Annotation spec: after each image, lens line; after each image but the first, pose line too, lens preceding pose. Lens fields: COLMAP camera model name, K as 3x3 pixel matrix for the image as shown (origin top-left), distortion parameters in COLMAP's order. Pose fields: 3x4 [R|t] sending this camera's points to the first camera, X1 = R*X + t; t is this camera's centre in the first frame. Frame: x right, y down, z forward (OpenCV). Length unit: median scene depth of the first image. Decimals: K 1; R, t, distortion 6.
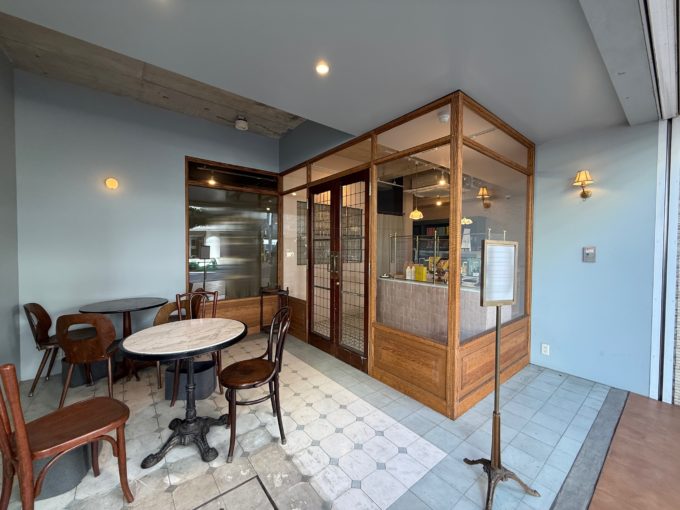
lens RADIAL K [[271.7, 0, 337.9], [0, 271.7, 254.0], [0, 0, 1]] dist [-0.001845, 0.000551]
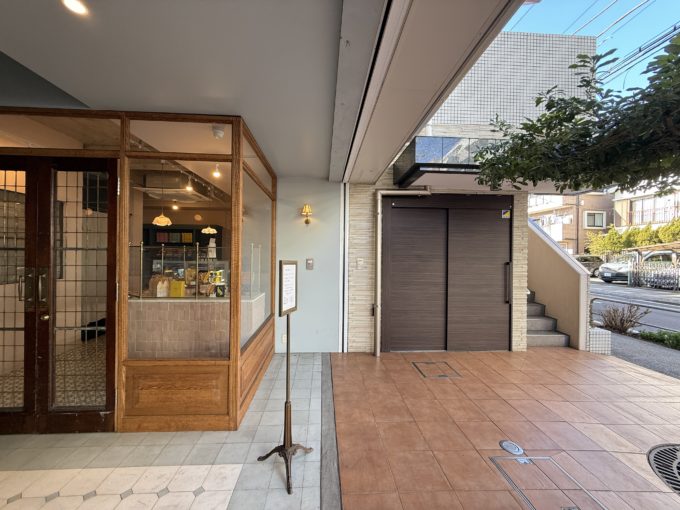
lens RADIAL K [[271.7, 0, 340.3], [0, 271.7, 254.8], [0, 0, 1]] dist [-0.001845, 0.000551]
pose [[0.573135, 0.000237, 0.819461, -0.152564], [0.010531, 0.999915, -0.007655, -0.035130], [-0.819393, 0.013017, 0.573084, 0.056115]]
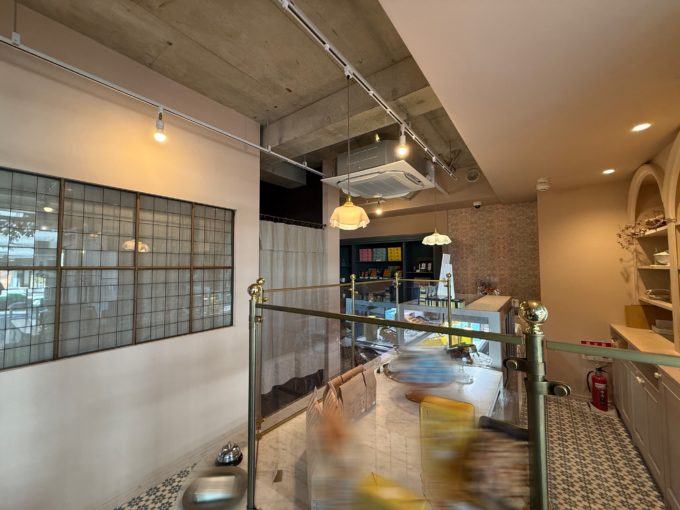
lens RADIAL K [[271.7, 0, 338.1], [0, 271.7, 254.8], [0, 0, 1]] dist [-0.001845, 0.000551]
pose [[0.967067, 0.002924, 0.254505, 0.294696], [0.013516, 0.997933, -0.062822, -0.117328], [-0.254162, 0.064193, 0.965029, 1.061631]]
